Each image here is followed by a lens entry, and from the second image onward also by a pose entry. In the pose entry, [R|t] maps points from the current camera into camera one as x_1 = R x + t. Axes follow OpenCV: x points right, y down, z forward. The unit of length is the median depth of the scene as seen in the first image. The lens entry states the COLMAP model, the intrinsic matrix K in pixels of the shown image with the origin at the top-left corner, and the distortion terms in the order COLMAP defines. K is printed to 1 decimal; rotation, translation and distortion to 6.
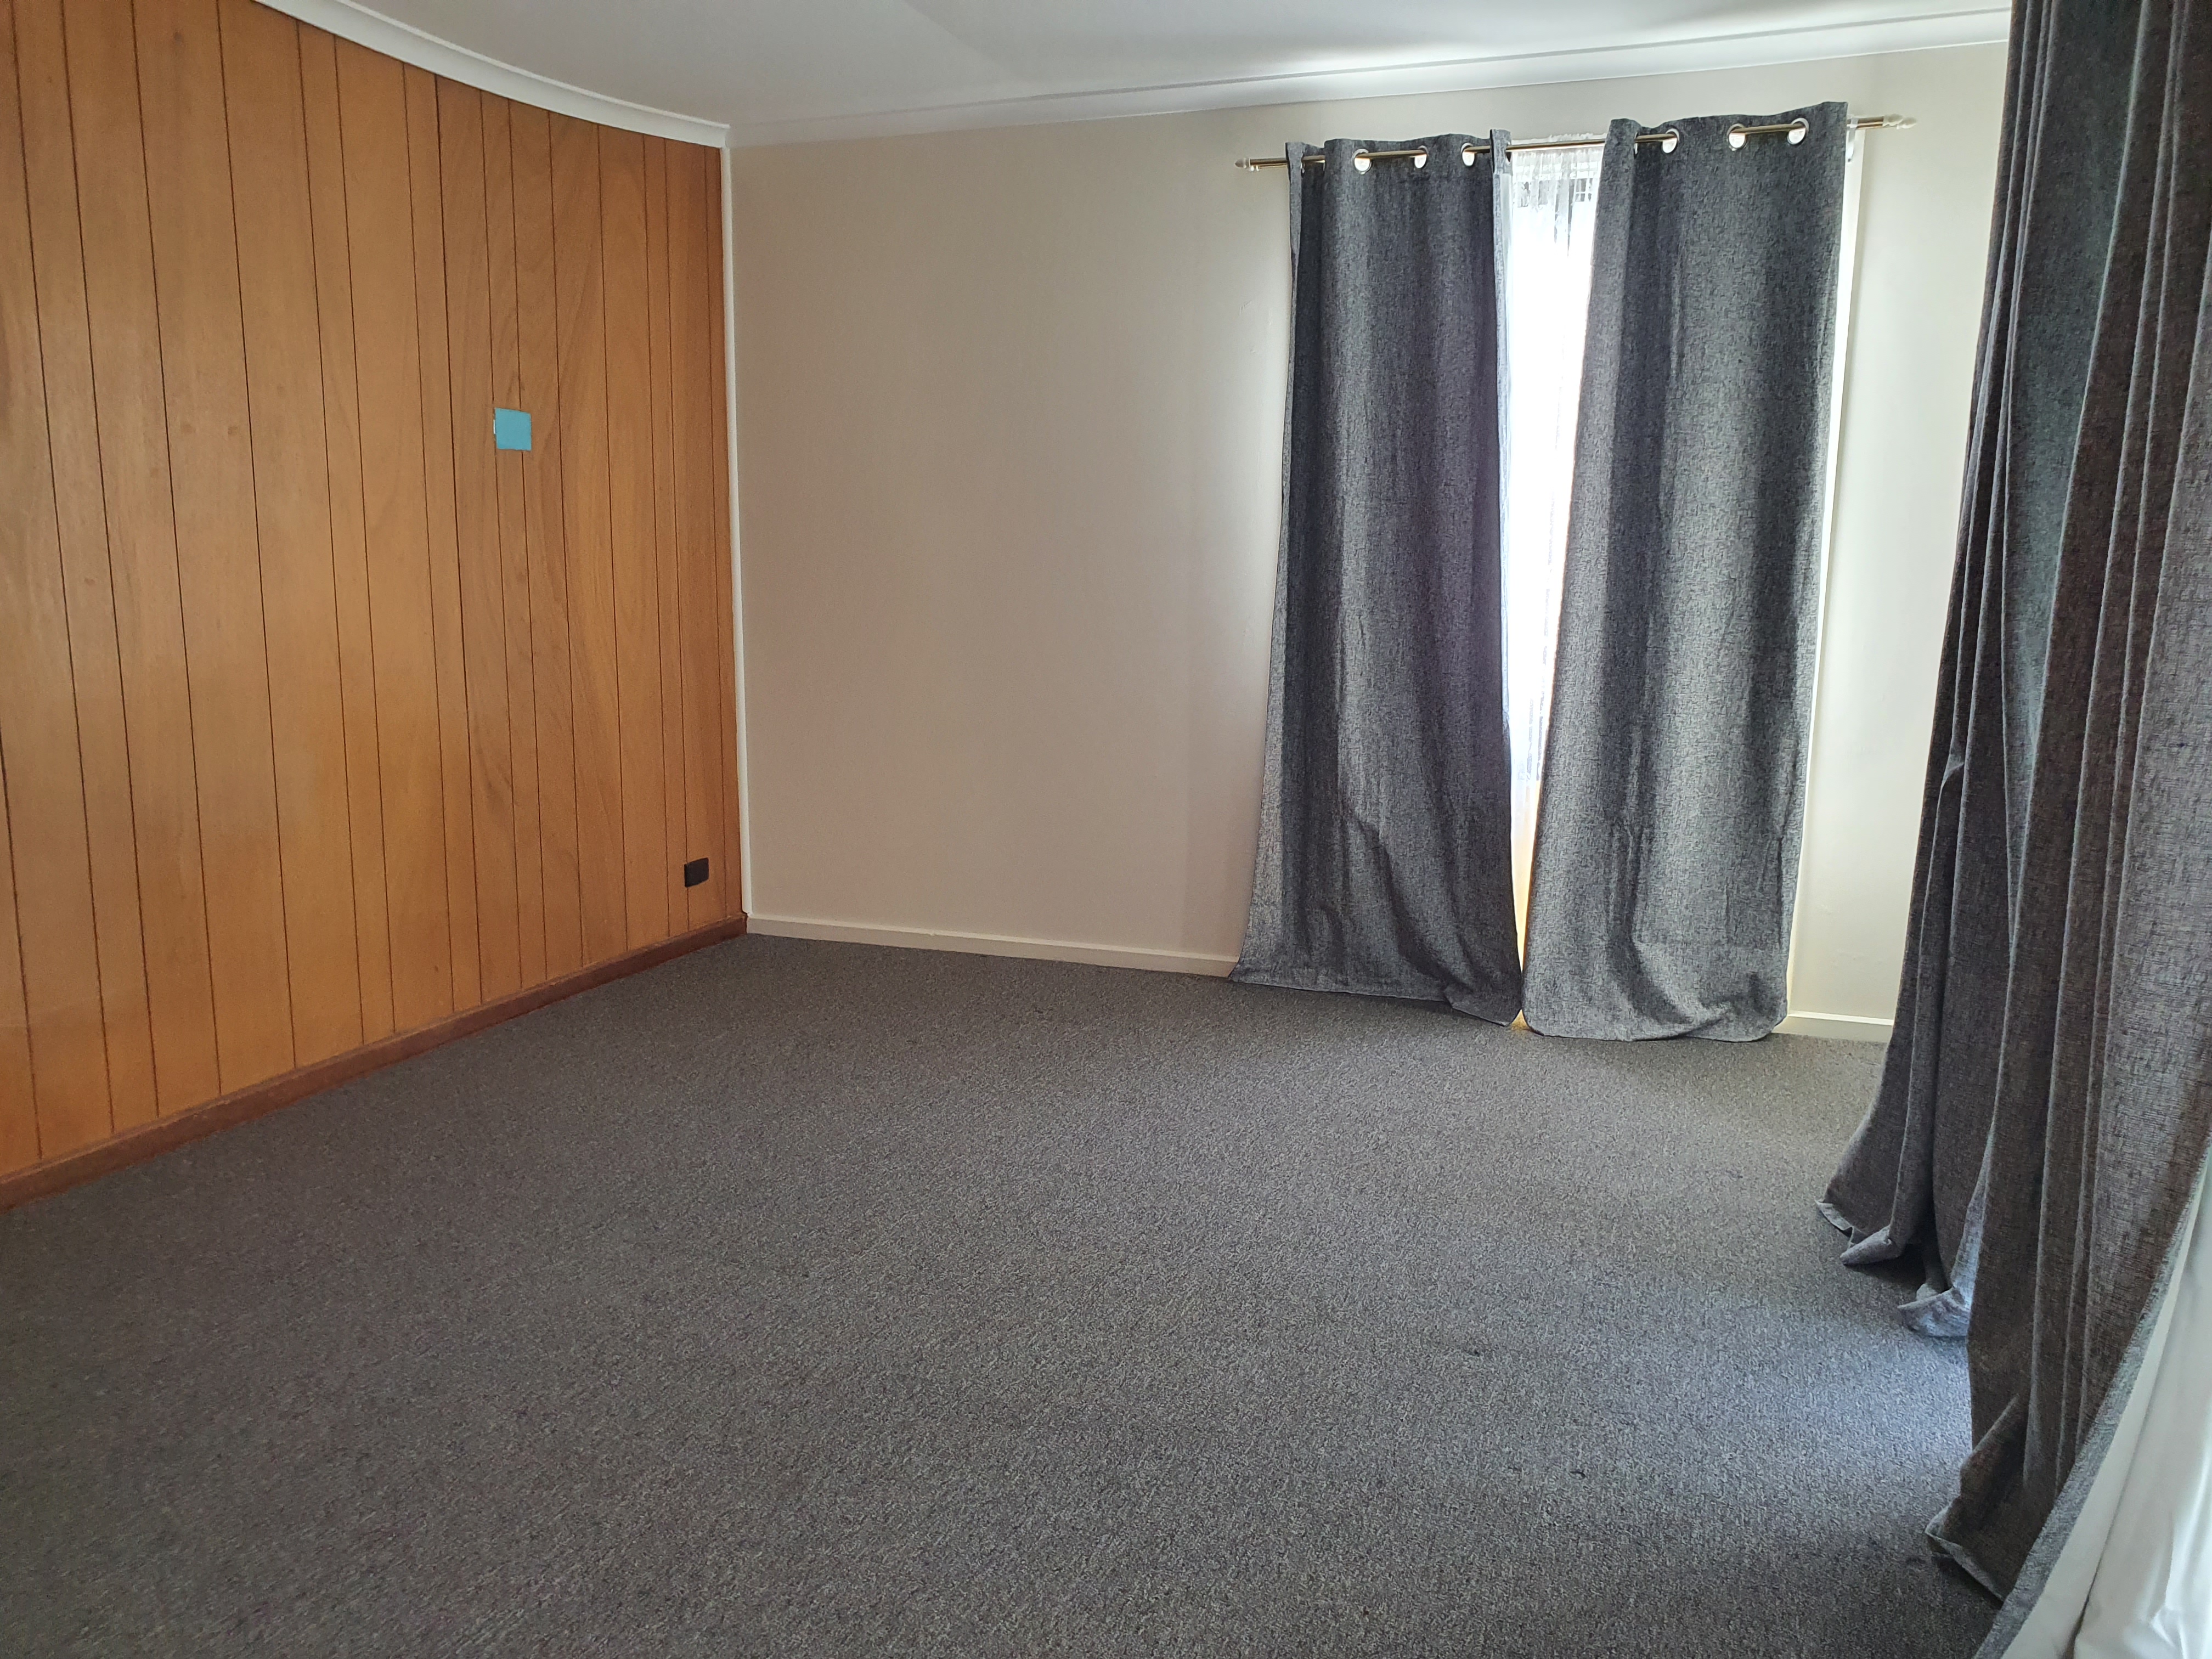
lens RADIAL K [[1711.9, 0, 1101.6], [0, 1711.9, 830.0], [0, 0, 1]] dist [0.025252, -0.000995]
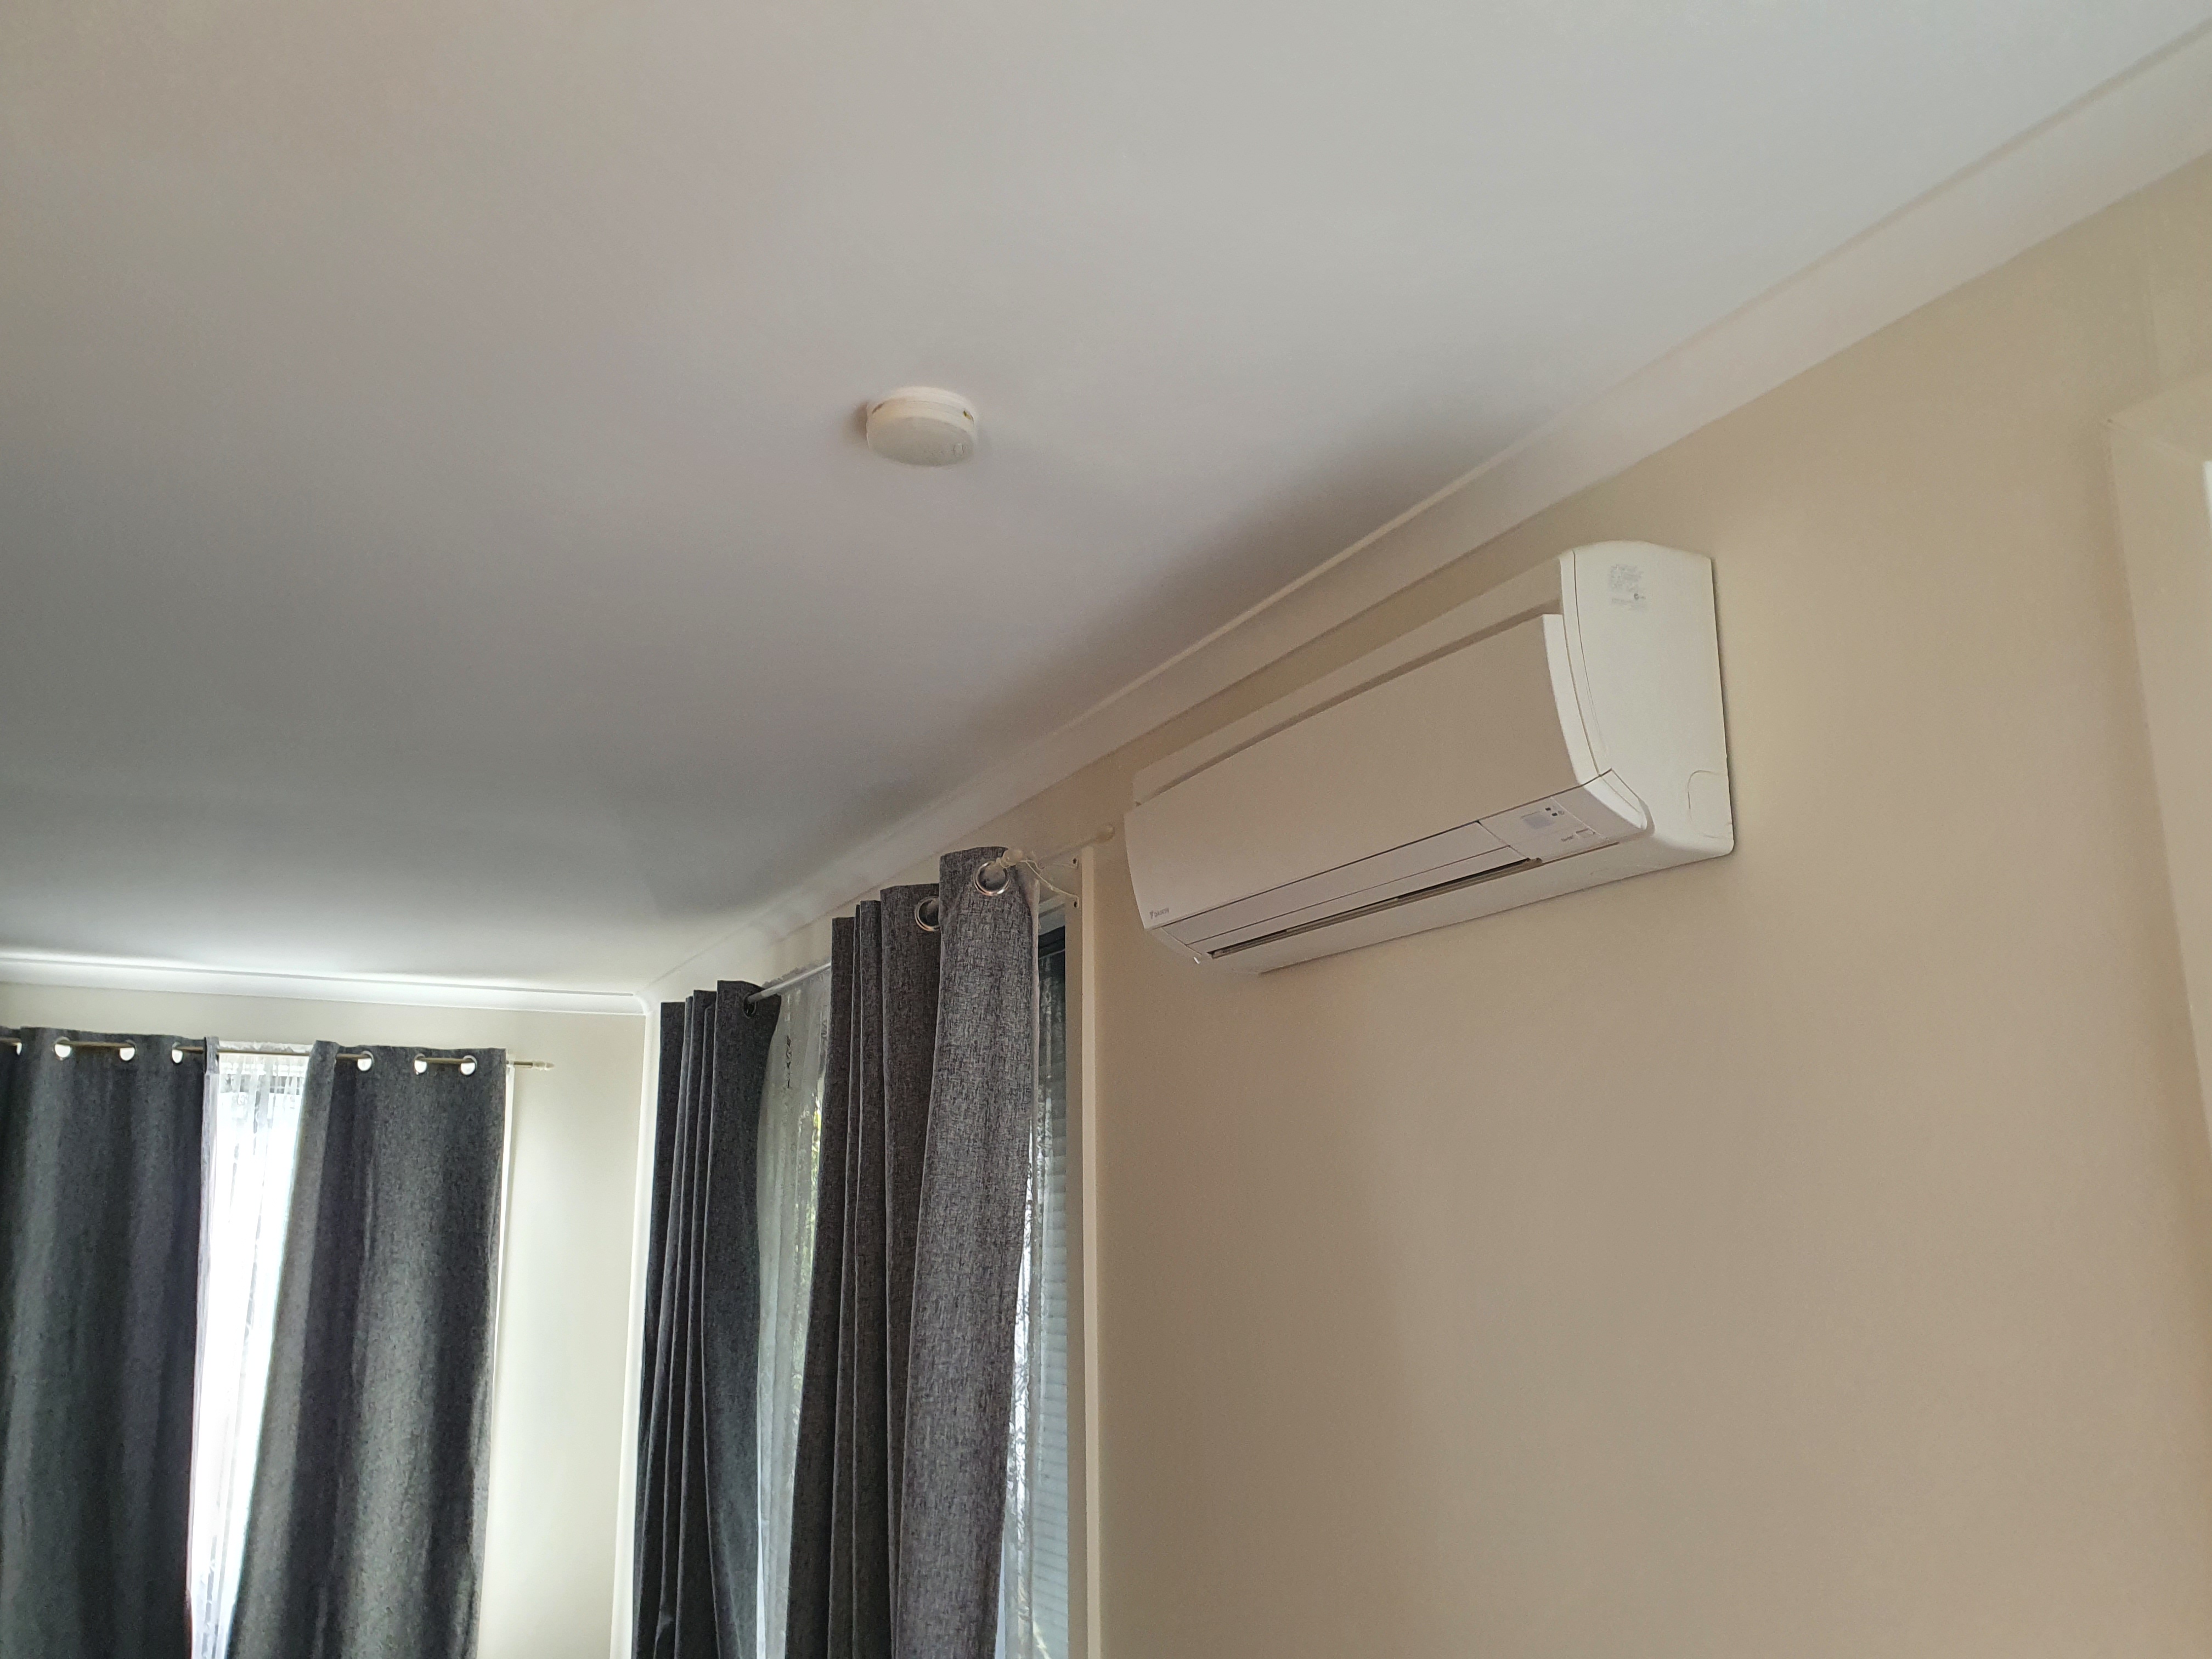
lens RADIAL K [[1711.9, 0, 1105.4], [0, 1711.9, 825.9], [0, 0, 1]] dist [0.025252, -0.000995]
pose [[0.663082, 0.160942, 0.731040, -0.235339], [0.134023, 0.935306, -0.327477, -0.087942], [-0.736451, 0.315120, 0.598615, -0.159731]]
